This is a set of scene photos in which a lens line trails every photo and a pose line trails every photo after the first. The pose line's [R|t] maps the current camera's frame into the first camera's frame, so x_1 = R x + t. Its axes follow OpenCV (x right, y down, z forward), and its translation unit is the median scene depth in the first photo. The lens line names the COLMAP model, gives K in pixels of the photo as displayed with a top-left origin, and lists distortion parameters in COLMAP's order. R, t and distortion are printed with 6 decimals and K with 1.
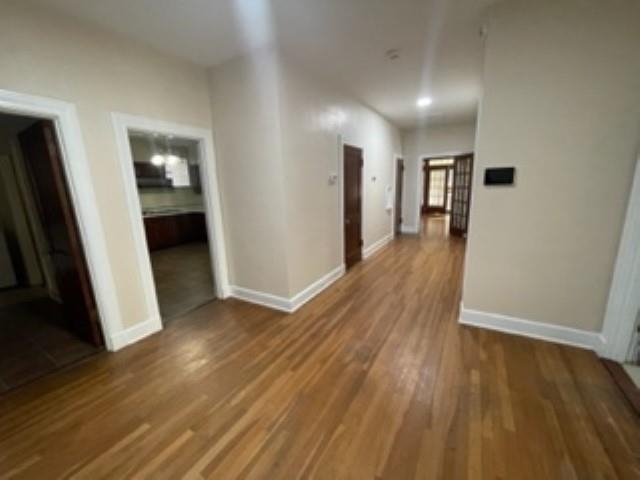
lens RADIAL K [[261.2, 0, 315.9], [0, 261.2, 241.6], [0, 0, 1]] dist [0.015728, -0.000298]
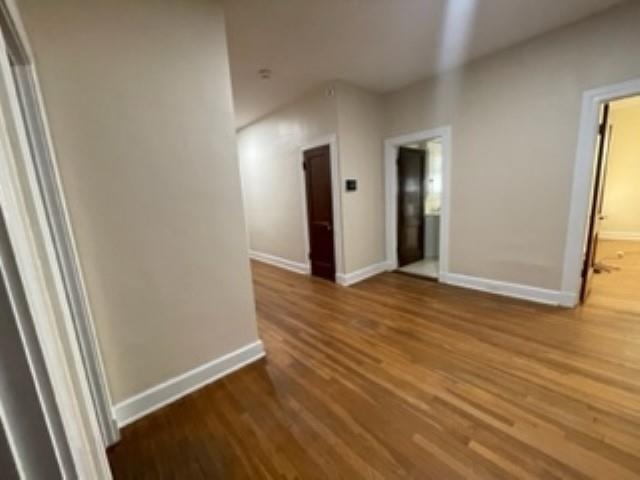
lens RADIAL K [[261.2, 0, 315.3], [0, 261.2, 242.5], [0, 0, 1]] dist [0.015728, -0.000298]
pose [[0.320121, -0.156882, 0.934297, -0.935005], [0.253502, 0.964417, 0.075081, -0.081793], [-0.912830, 0.212811, 0.348500, 0.706913]]
